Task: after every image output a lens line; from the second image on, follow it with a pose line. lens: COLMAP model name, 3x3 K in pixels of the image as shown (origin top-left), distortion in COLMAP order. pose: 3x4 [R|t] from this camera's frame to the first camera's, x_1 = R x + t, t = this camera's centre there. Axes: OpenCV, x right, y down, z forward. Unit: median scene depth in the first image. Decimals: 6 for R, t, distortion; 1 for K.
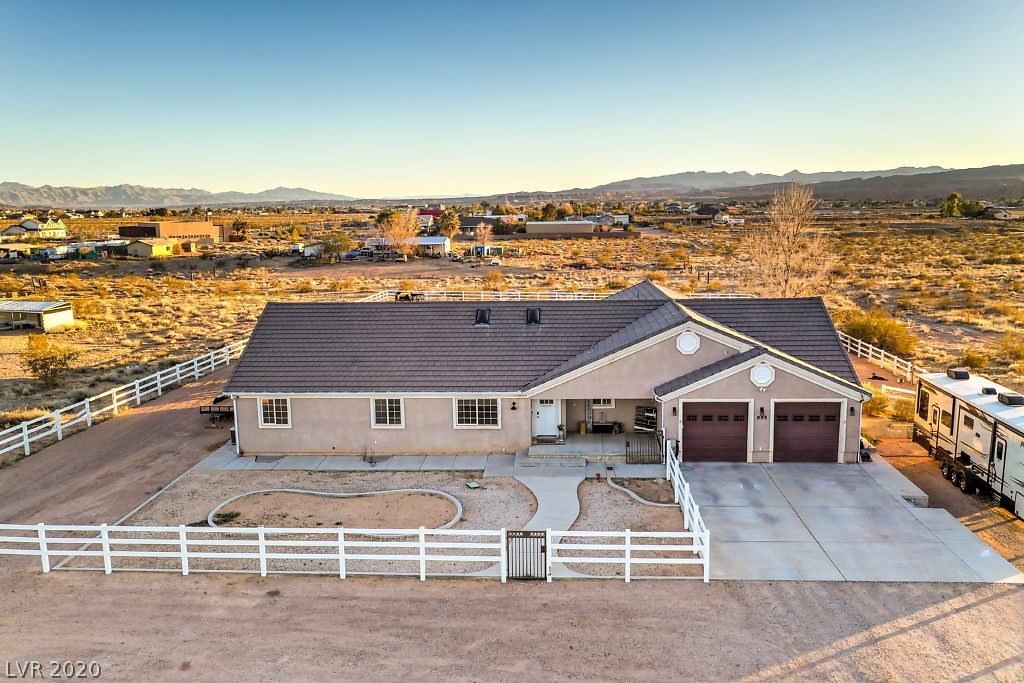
lens RADIAL K [[820.7, 0, 512.0], [0, 820.7, 341.5], [0, 0, 1]] dist [0.001372, -0.011610]
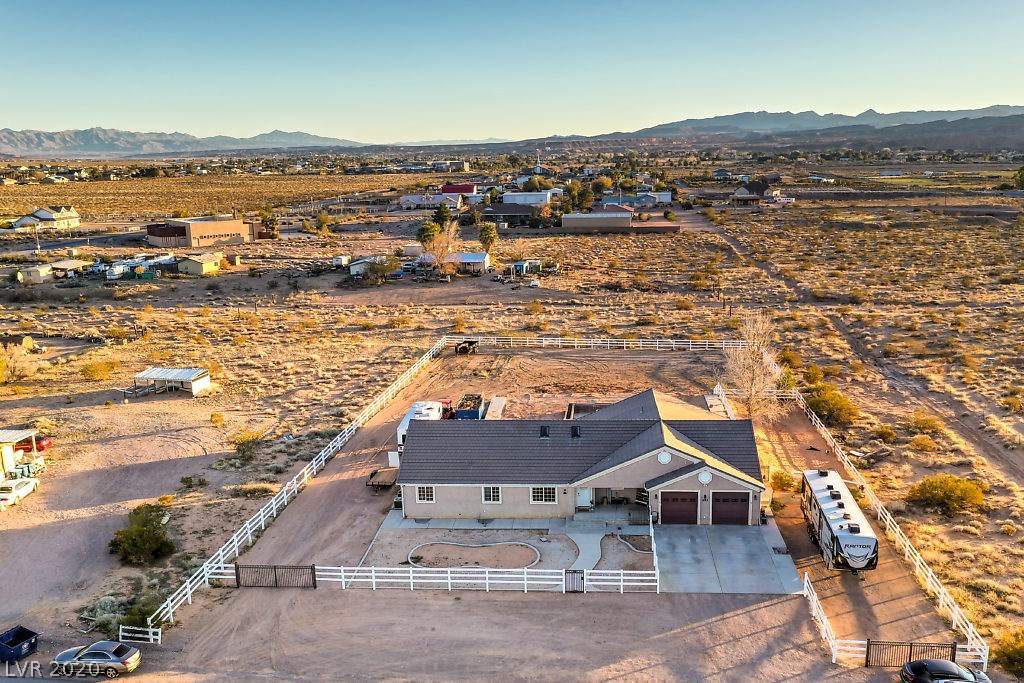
lens RADIAL K [[928.3, 0, 543.6], [0, 928.3, 389.3], [0, 0, 1]] dist [0.001635, 0.000331]
pose [[1.000000, -0.000312, 0.000588, -0.044272], [0.000260, 0.996269, 0.086302, -0.308285], [-0.000613, -0.086302, 0.996269, -0.944128]]
